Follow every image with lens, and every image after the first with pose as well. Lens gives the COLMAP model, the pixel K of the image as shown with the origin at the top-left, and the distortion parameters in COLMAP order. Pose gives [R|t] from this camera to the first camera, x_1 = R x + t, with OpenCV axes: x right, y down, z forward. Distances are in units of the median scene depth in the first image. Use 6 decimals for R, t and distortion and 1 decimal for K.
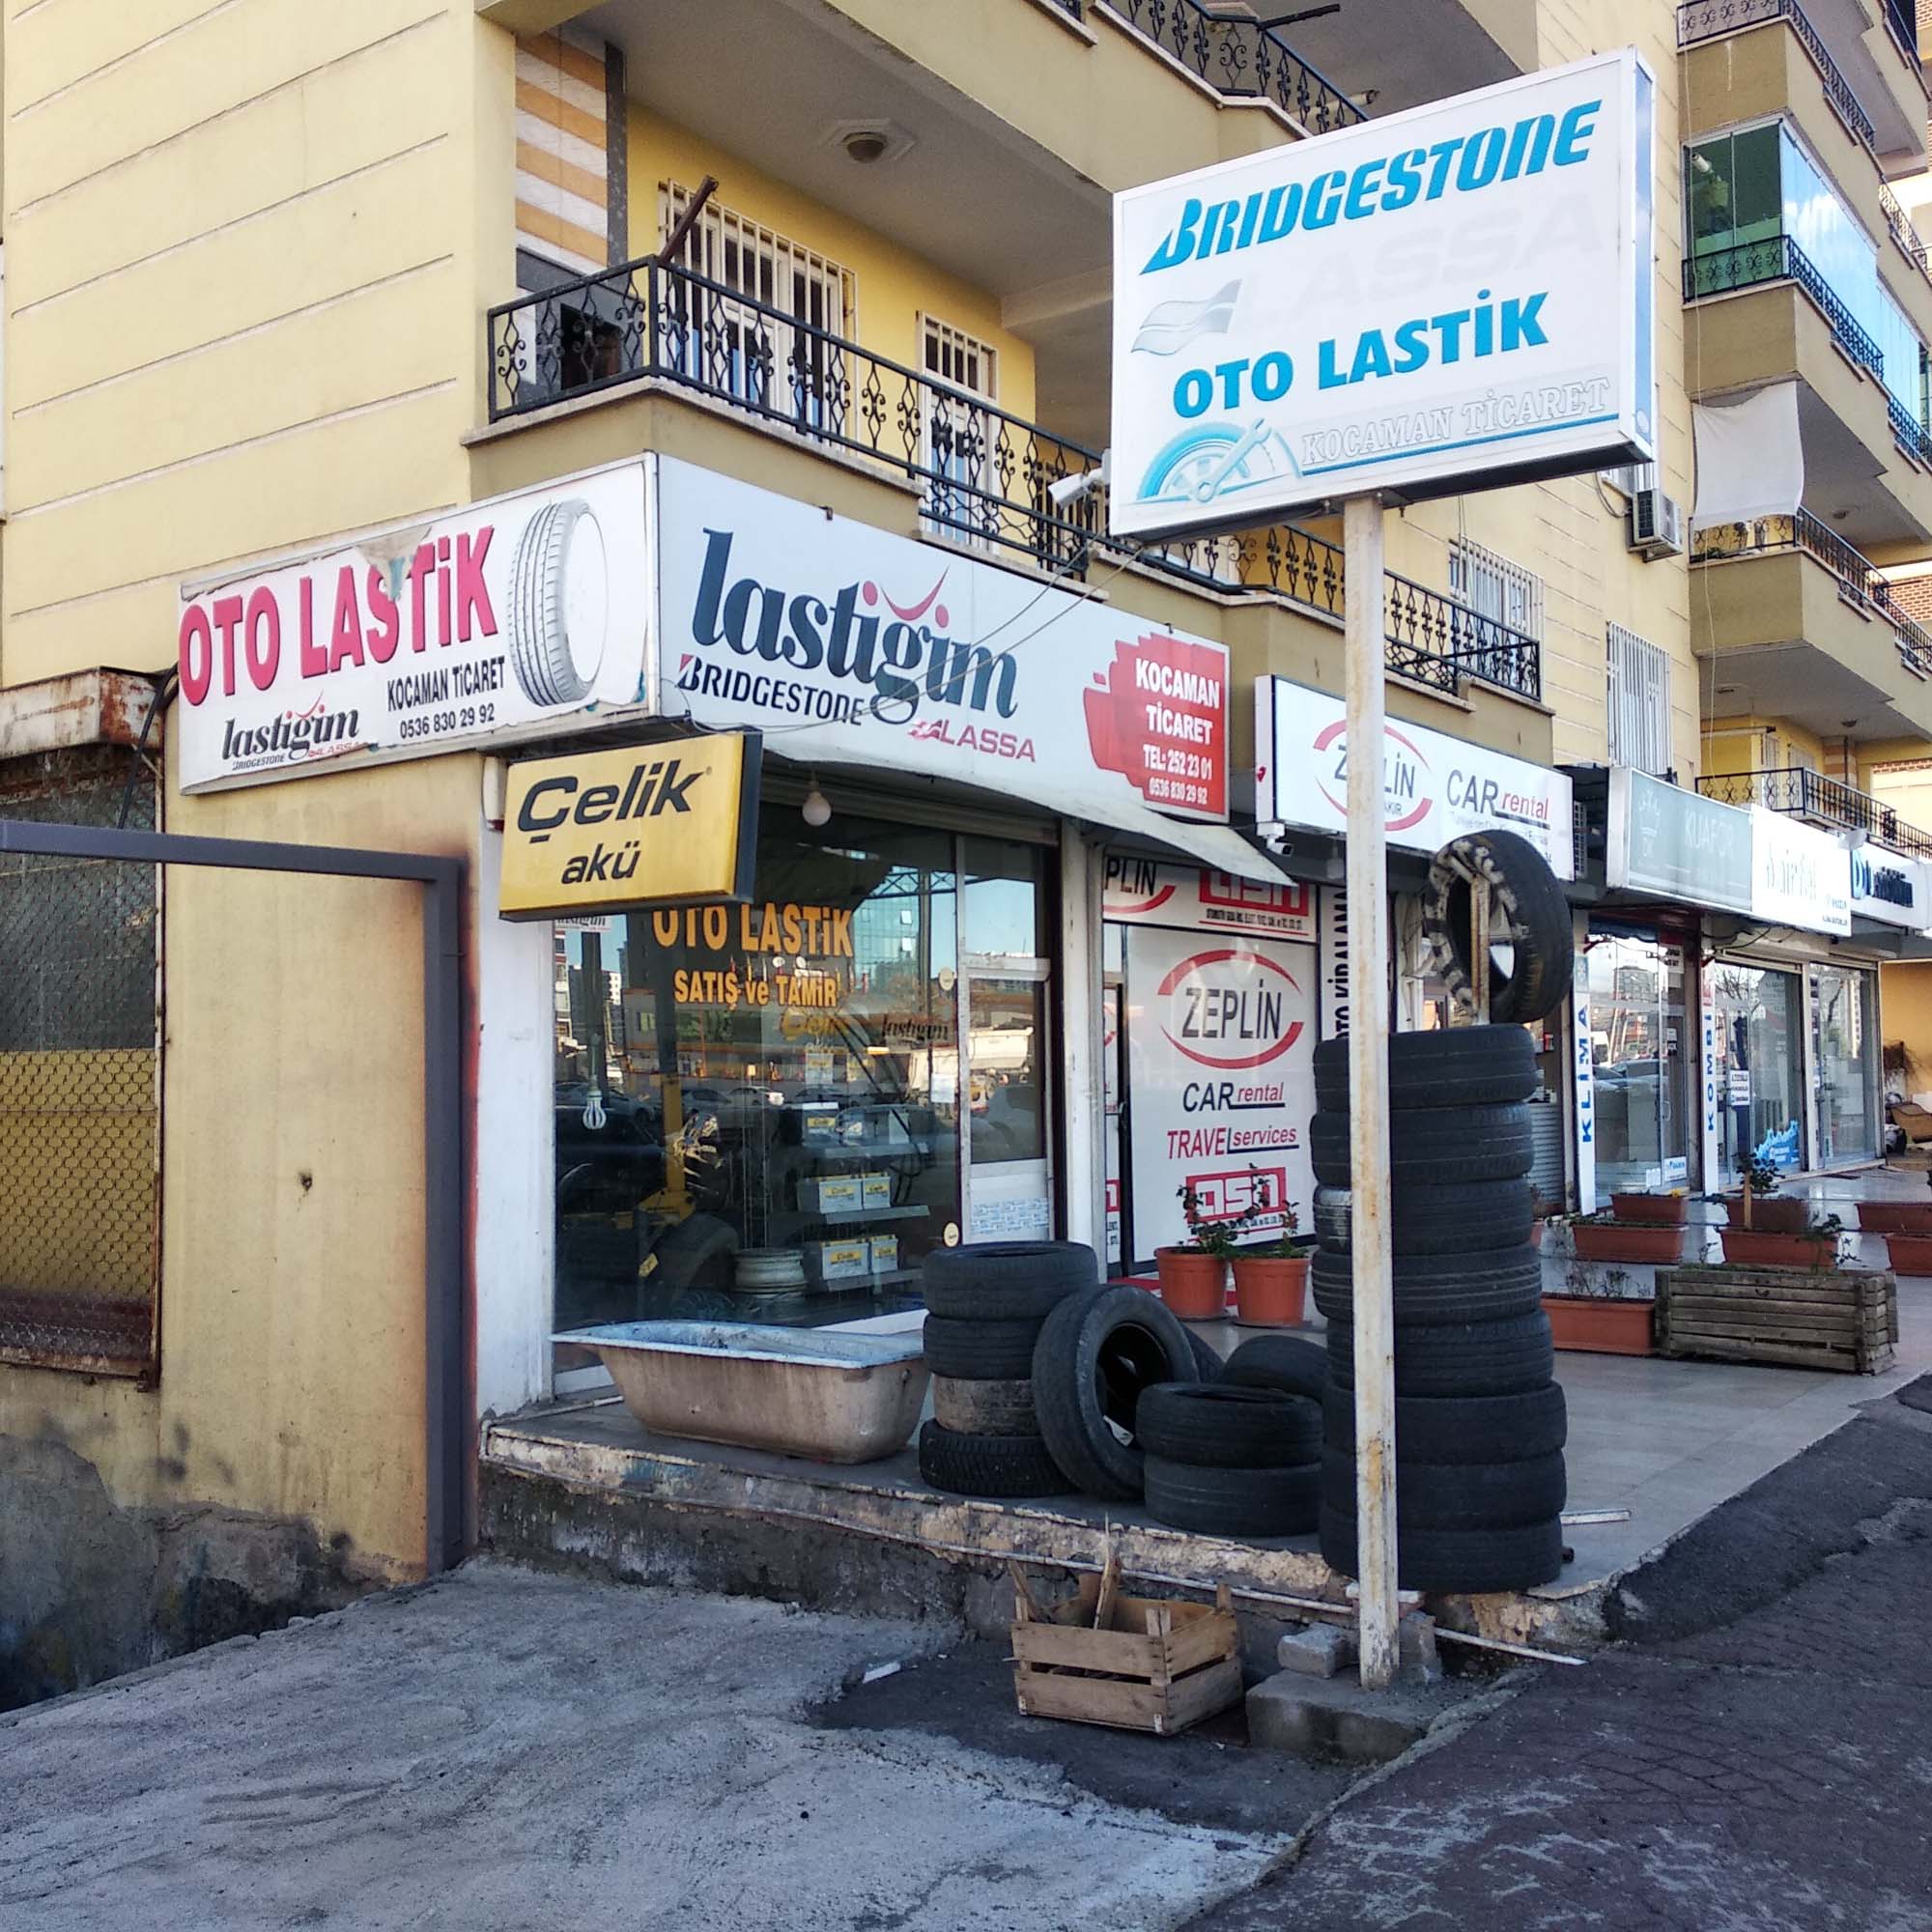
lens RADIAL K [[2086.9, 0, 966.0], [0, 2086.9, 966.0], [0, 0, 1]] dist [0.032549, -0.020771]
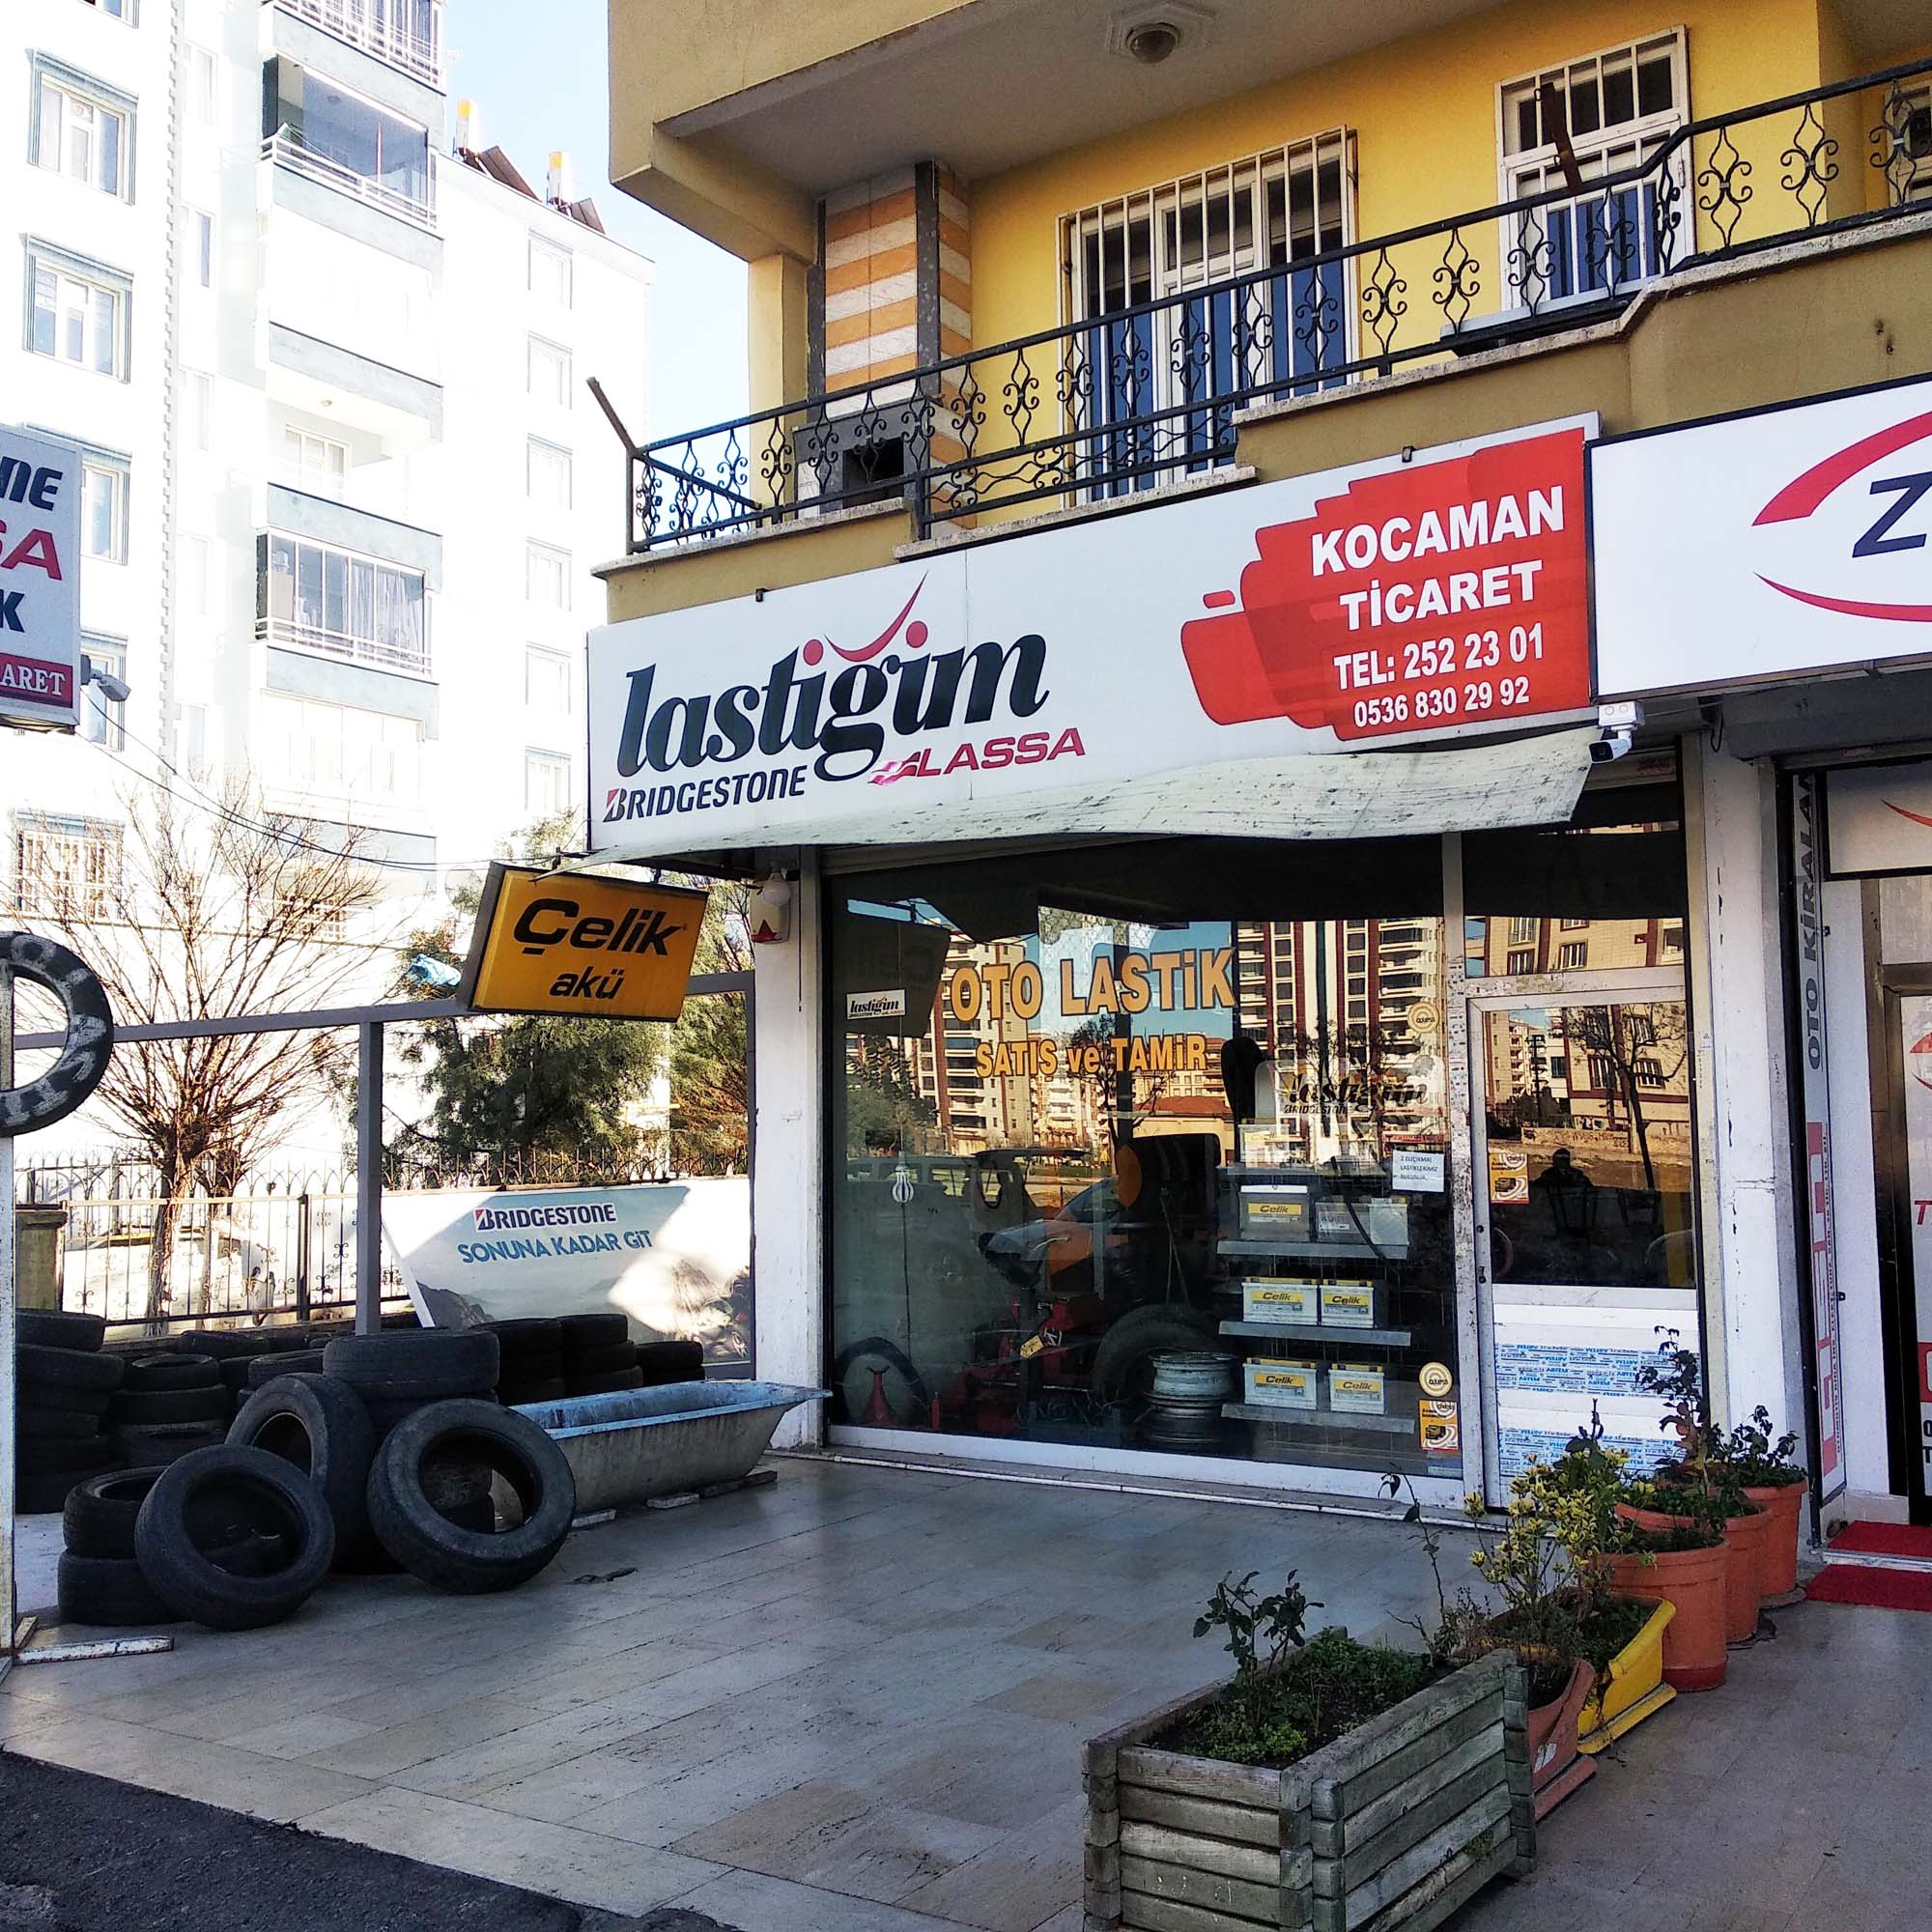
lens RADIAL K [[2044.4, 0, 899.5], [0, 2044.4, 959.7], [0, 0, 1]] dist [0.070363, -0.134602]
pose [[-0.010625, -0.078853, -0.996830, 0.854001], [0.063624, 0.994813, -0.079372, 0.037557], [0.997917, -0.064266, -0.005553, 1.008165]]
